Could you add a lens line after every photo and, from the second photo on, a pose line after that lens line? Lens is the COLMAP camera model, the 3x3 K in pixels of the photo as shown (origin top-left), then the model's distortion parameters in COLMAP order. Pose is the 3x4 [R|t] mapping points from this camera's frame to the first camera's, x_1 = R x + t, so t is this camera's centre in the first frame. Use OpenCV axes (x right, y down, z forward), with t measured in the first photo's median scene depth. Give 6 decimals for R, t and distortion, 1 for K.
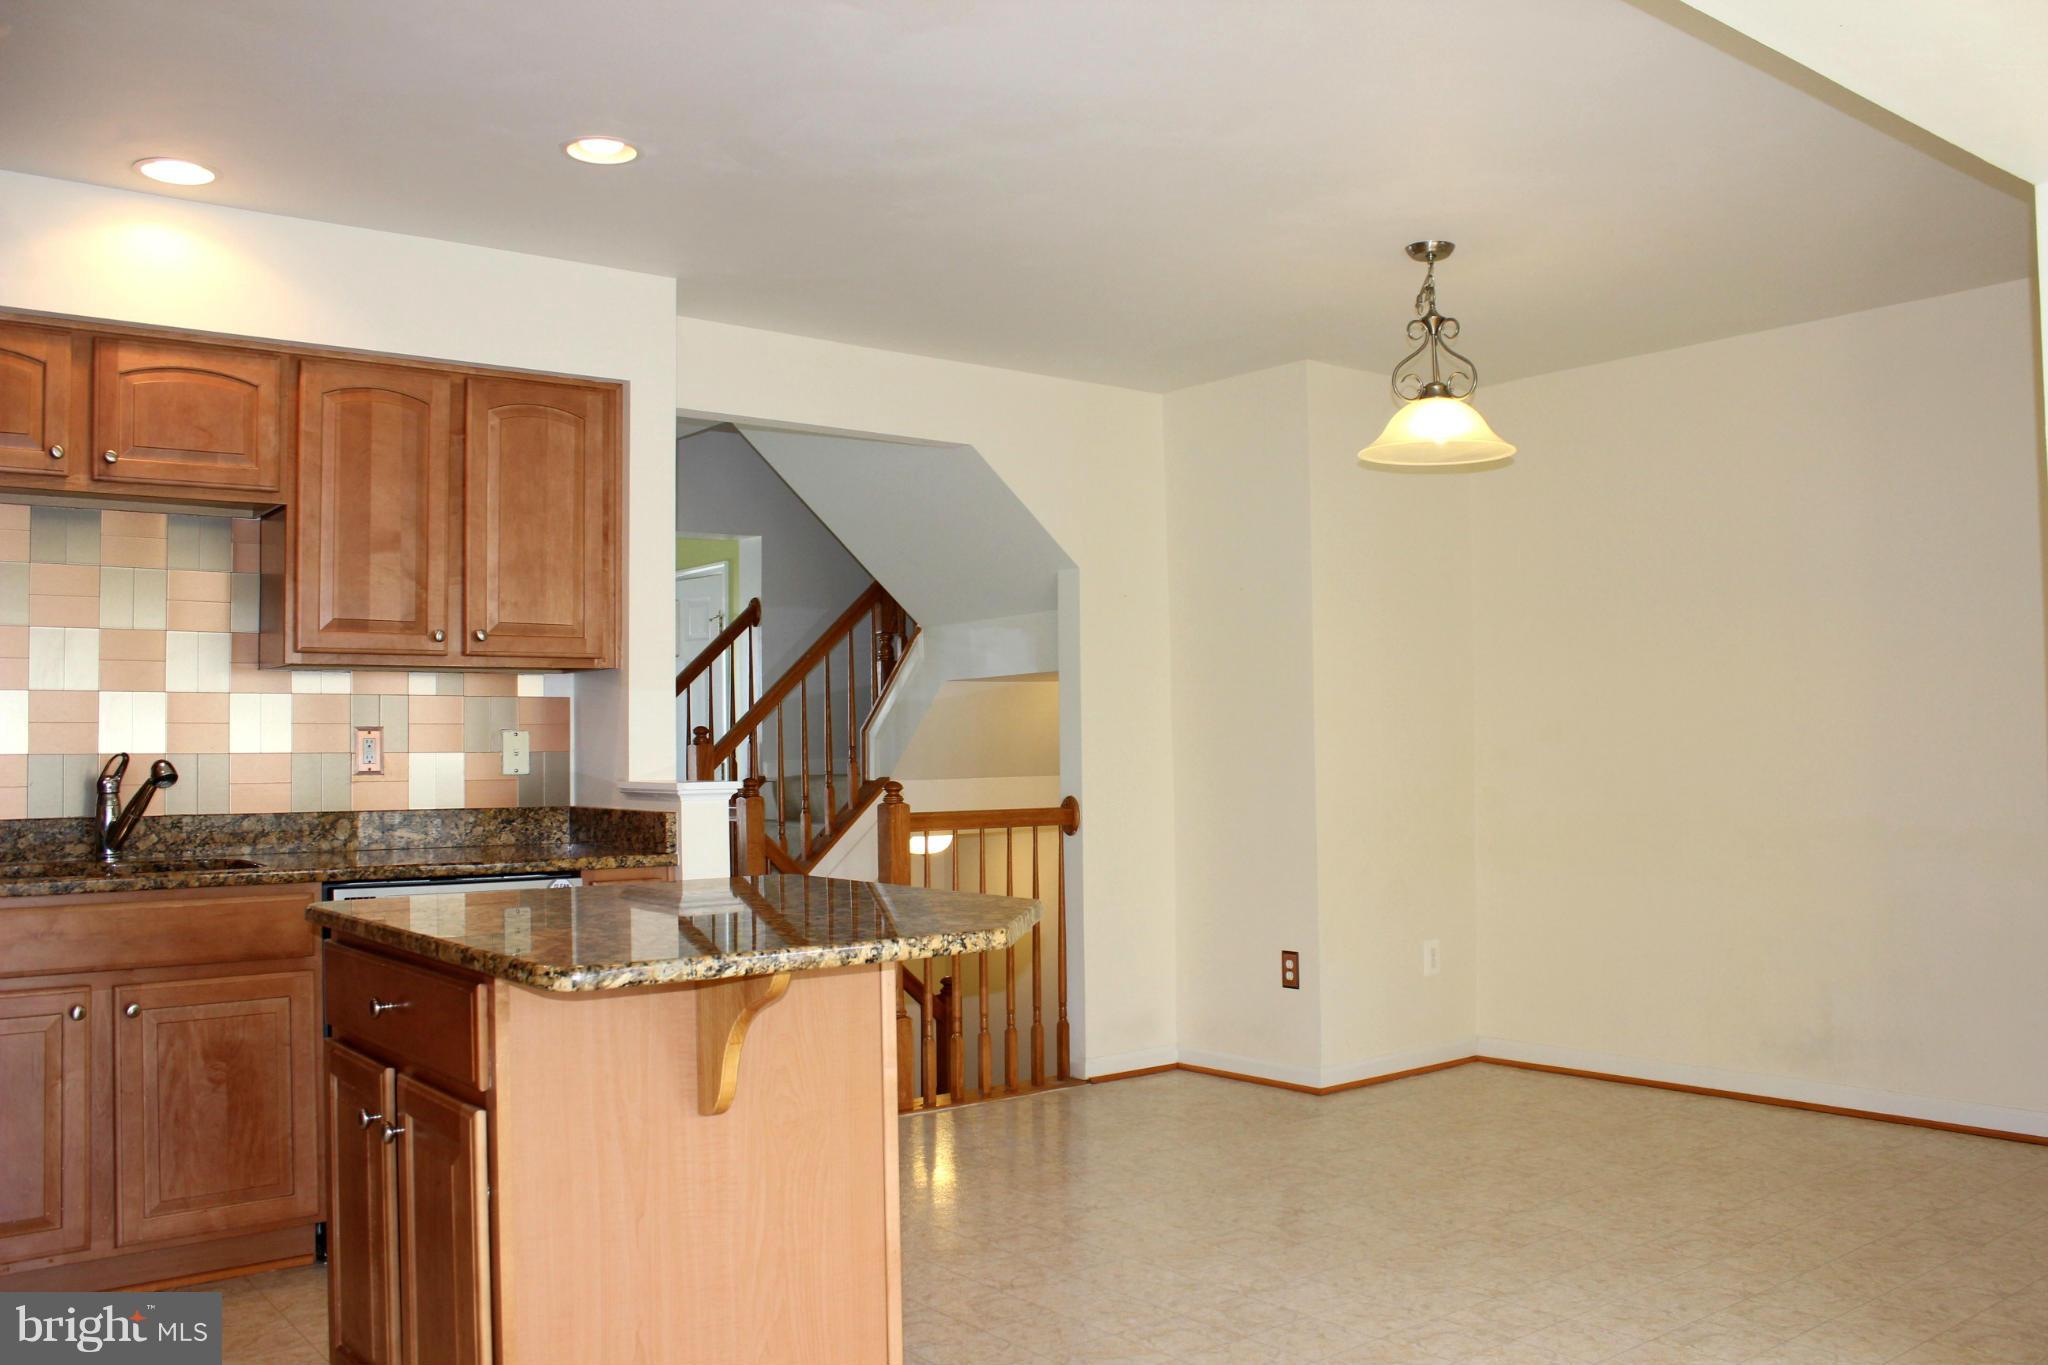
lens RADIAL K [[1720.8, 0, 1027.3], [0, 1720.8, 668.9], [0, 0, 1]] dist [-0.130483, 0.091087]
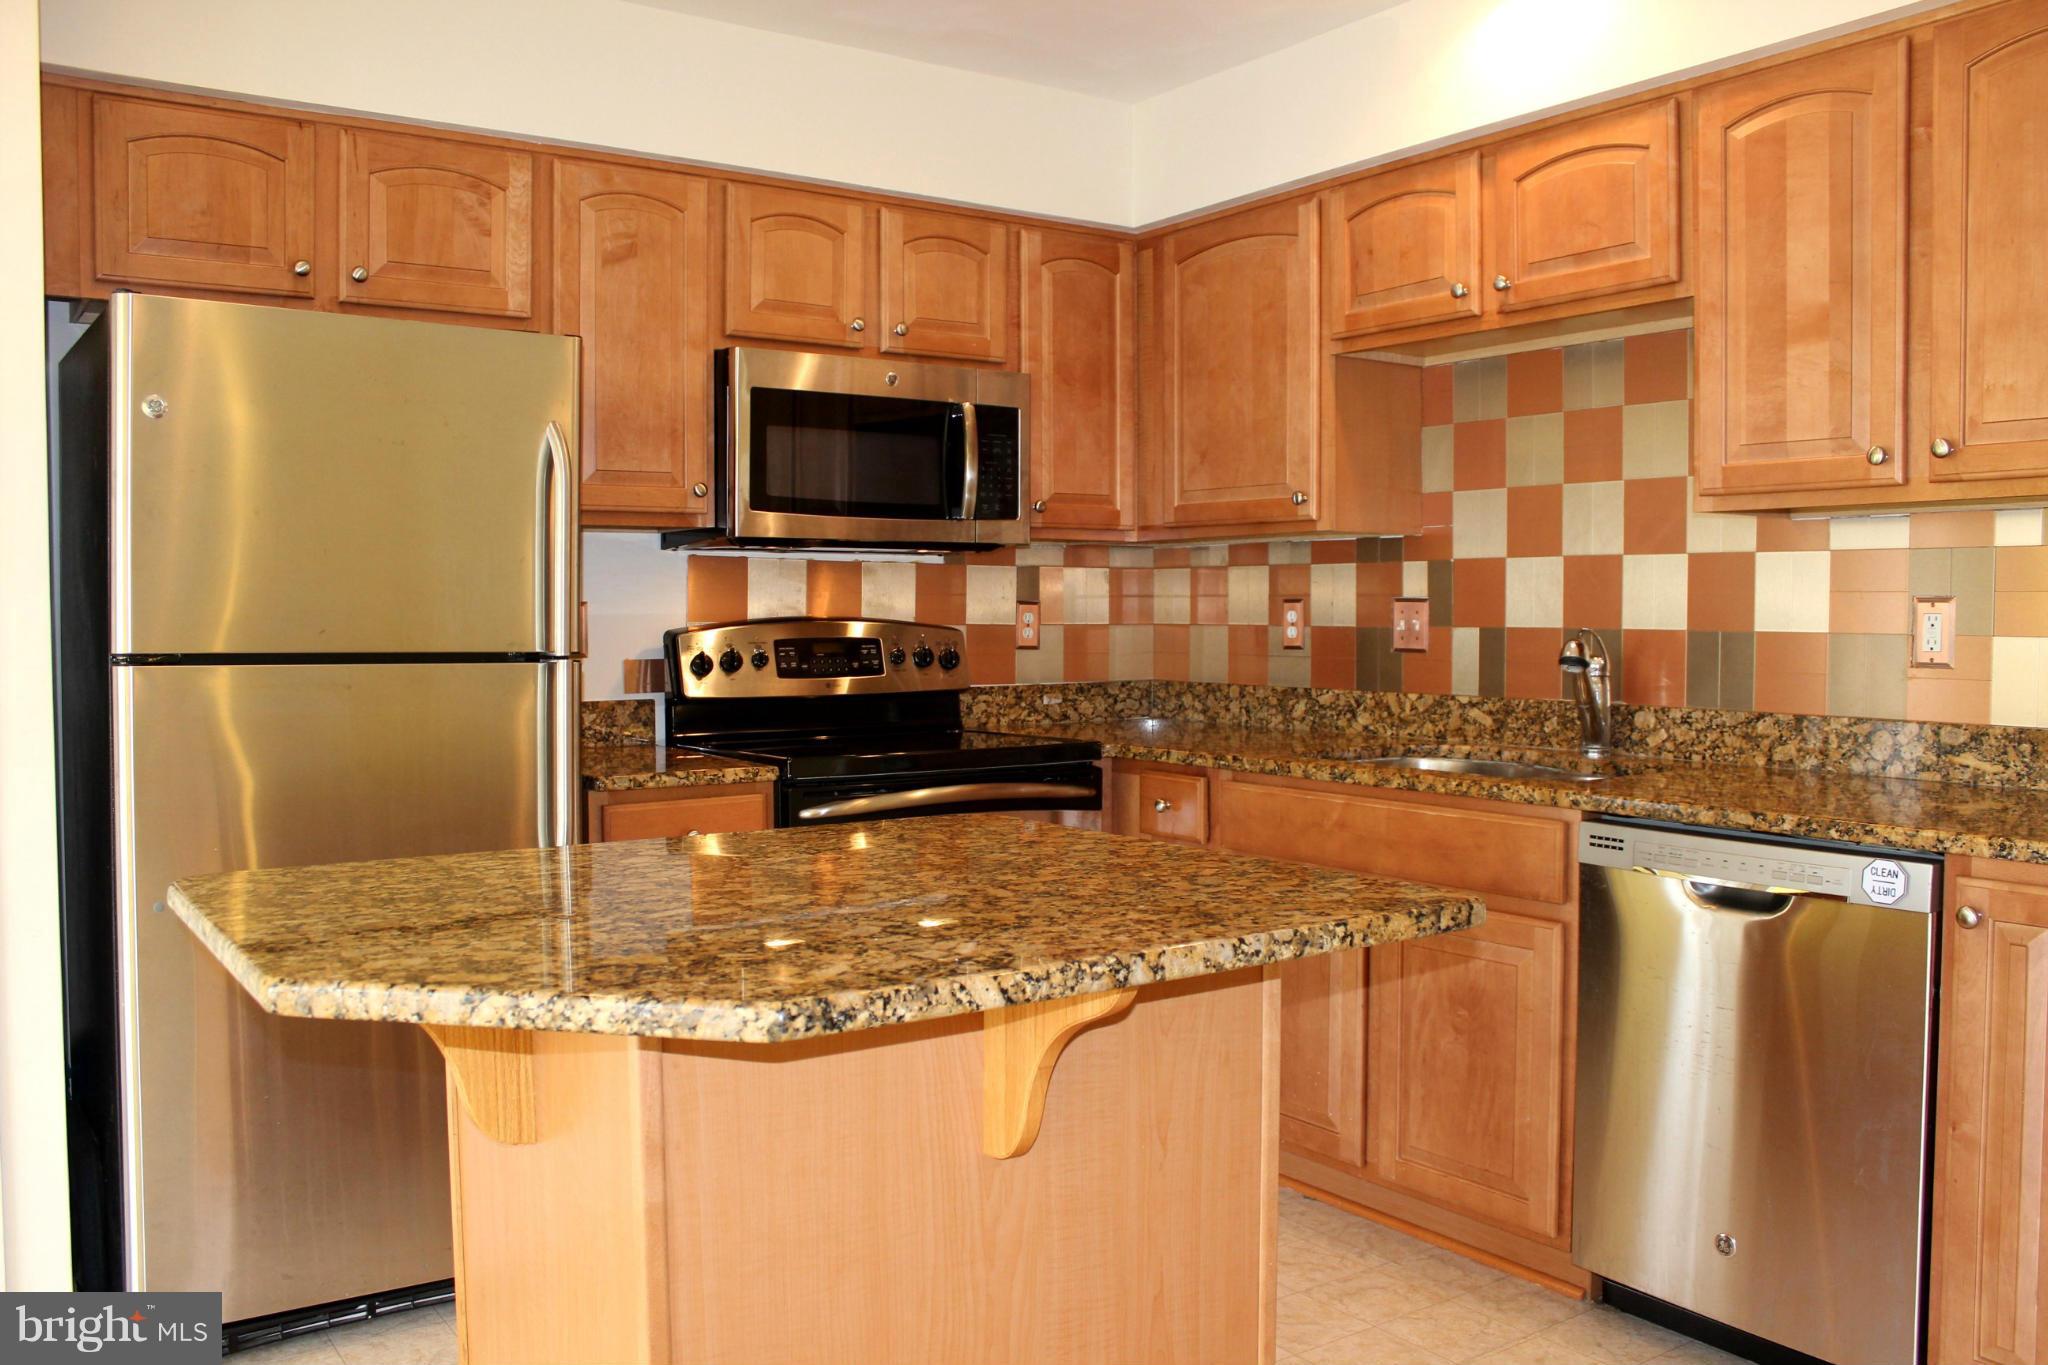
lens RADIAL K [[1720.8, 0, 1030.7], [0, 1720.8, 671.2], [0, 0, 1]] dist [-0.130483, 0.091087]
pose [[-0.064508, 0.050431, -0.996642, 0.296864], [0.048033, 0.997722, 0.047376, 0.016032], [0.996761, -0.044816, -0.066783, 0.704640]]
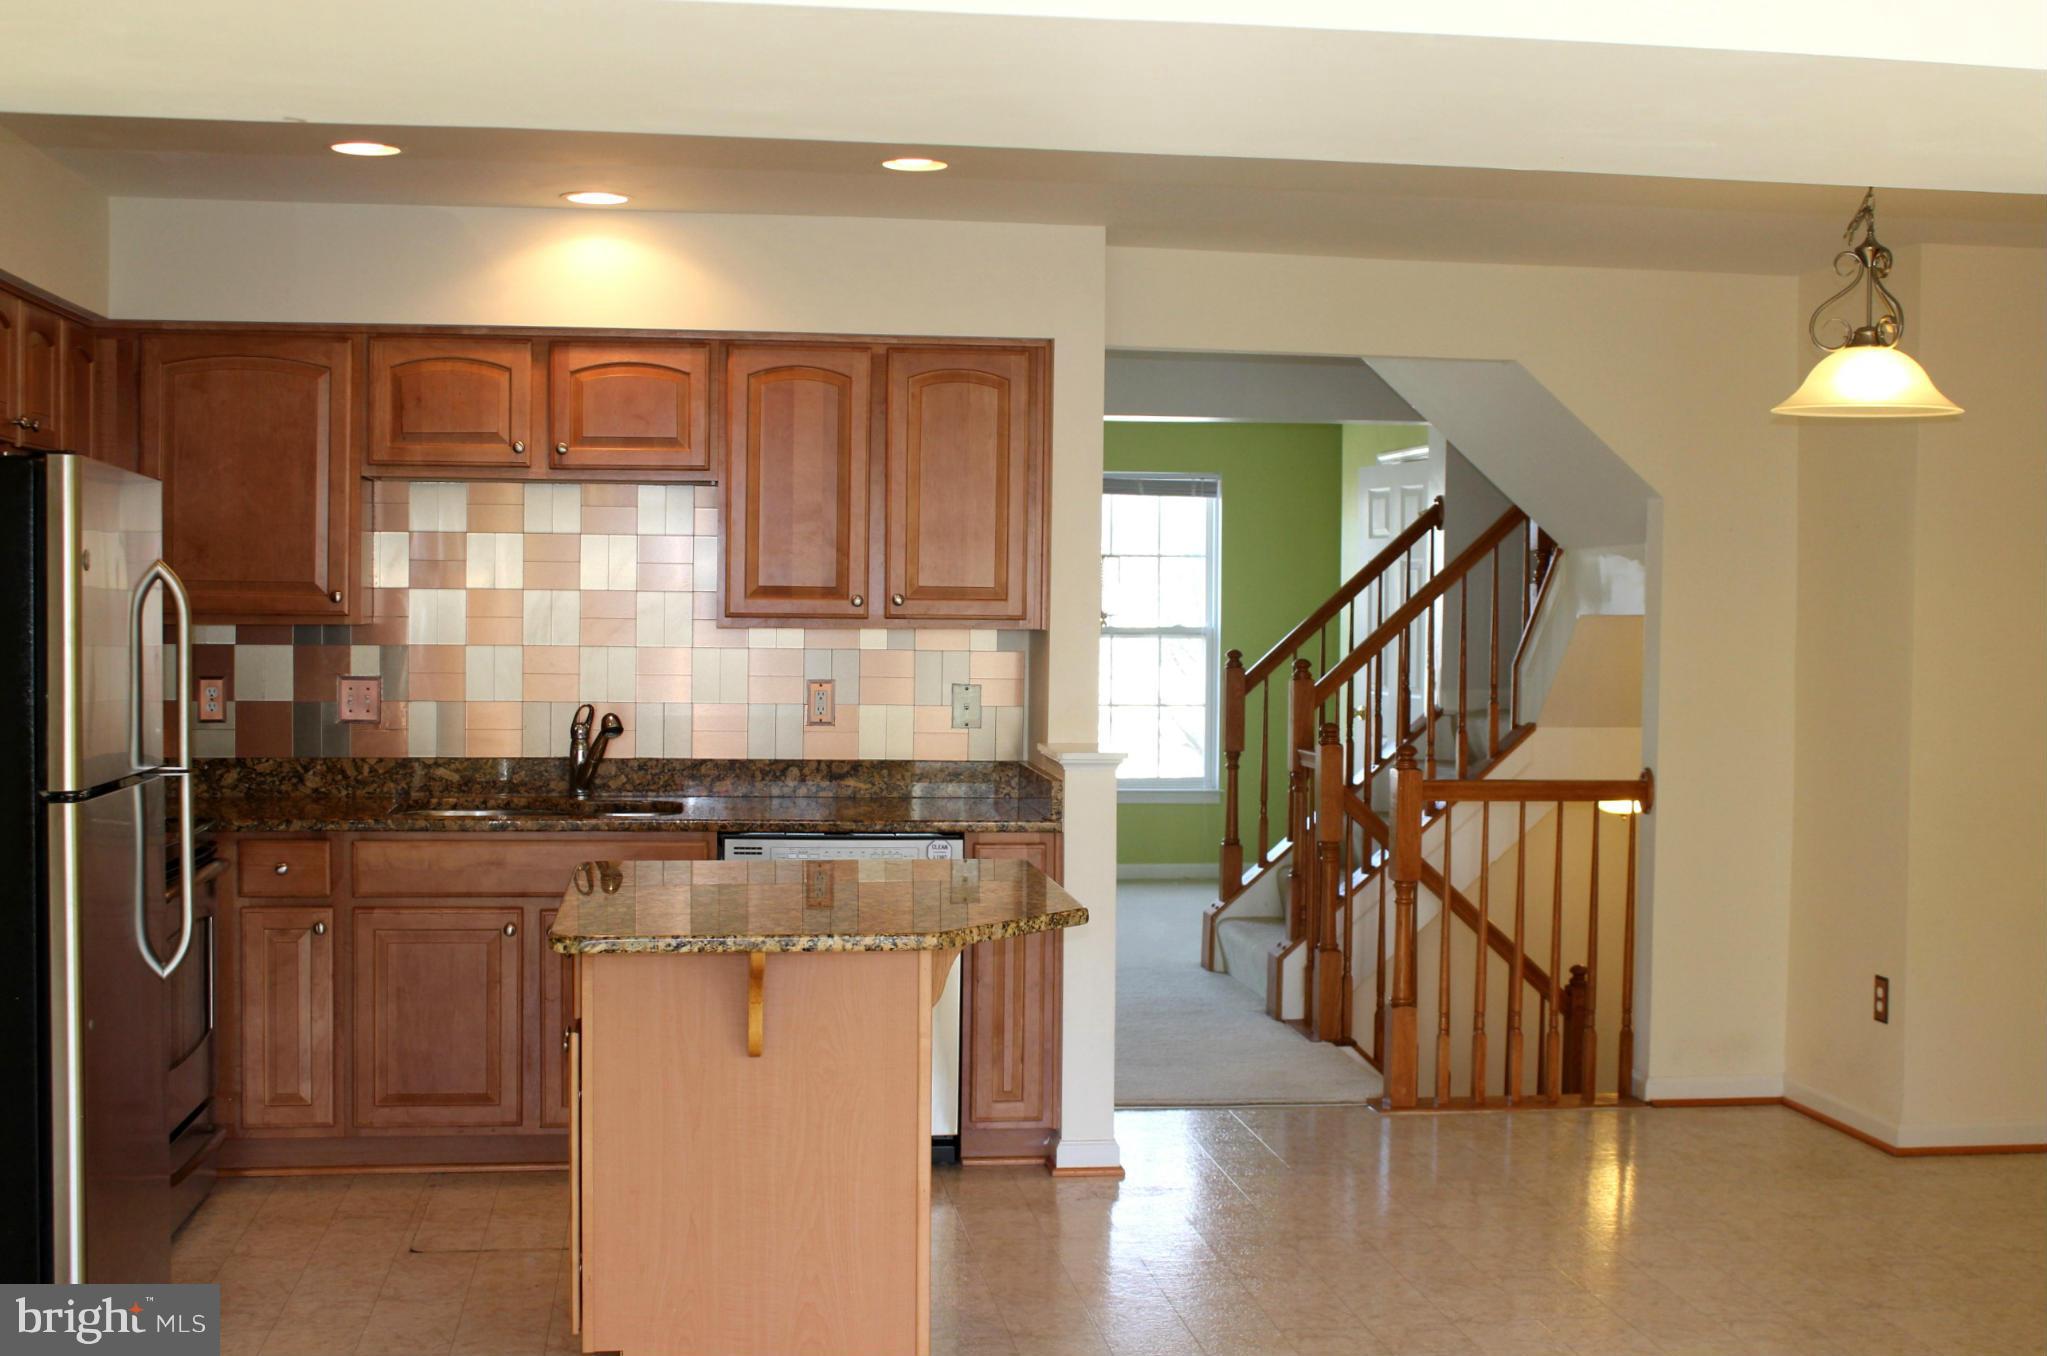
lens RADIAL K [[2450.6, 0, 1015.2], [0, 2450.6, 669.0], [0, 0, 1]] dist [-0.074738, 0.000000]
pose [[0.863670, 0.040909, -0.502396, 0.491464], [-0.000776, 0.996808, 0.079834, -0.096565], [0.504058, -0.068561, 0.860944, -0.255905]]
